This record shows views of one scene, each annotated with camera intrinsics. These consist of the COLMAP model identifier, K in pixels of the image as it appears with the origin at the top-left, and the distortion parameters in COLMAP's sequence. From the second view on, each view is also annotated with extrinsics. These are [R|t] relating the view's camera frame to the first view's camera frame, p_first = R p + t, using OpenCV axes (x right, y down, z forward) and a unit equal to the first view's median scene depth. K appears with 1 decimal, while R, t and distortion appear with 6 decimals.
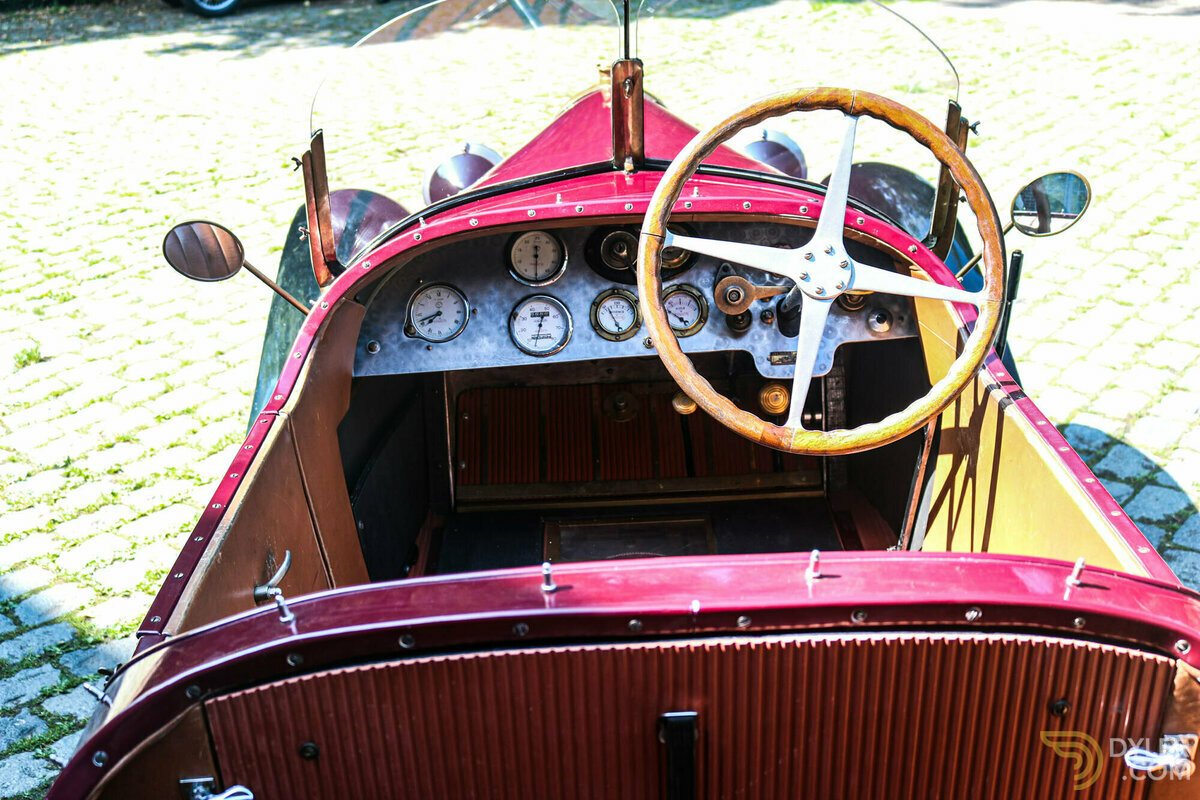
lens RADIAL K [[930.7, 0, 601.5], [0, 930.7, 400.8], [0, 0, 1]] dist [-0.029896, -0.004334]
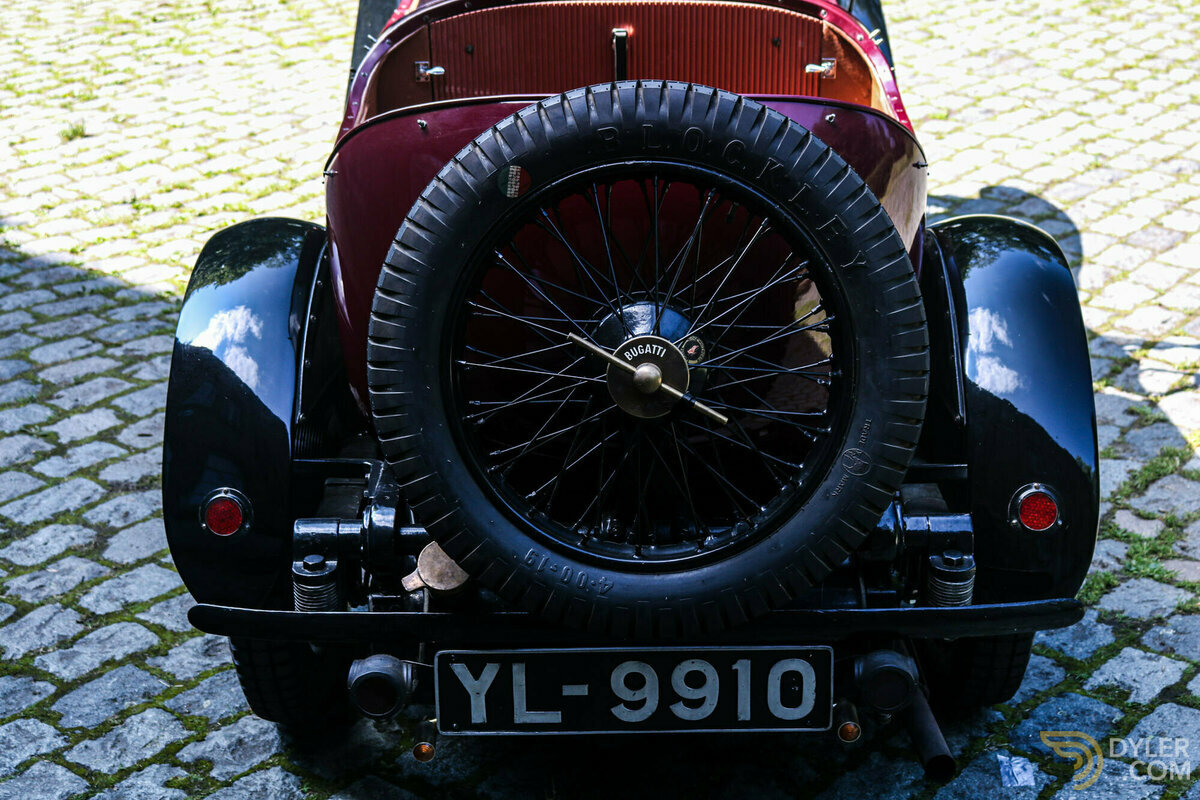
lens RADIAL K [[1228.4, 0, 600.0], [0, 1228.4, 399.2], [0, 0, 1]] dist [-0.011873, 0.000000]
pose [[0.999418, 0.033771, -0.004738, 0.016598], [-0.033815, 0.999381, -0.009736, 0.286916], [0.004406, 0.009891, 0.999941, -0.486274]]
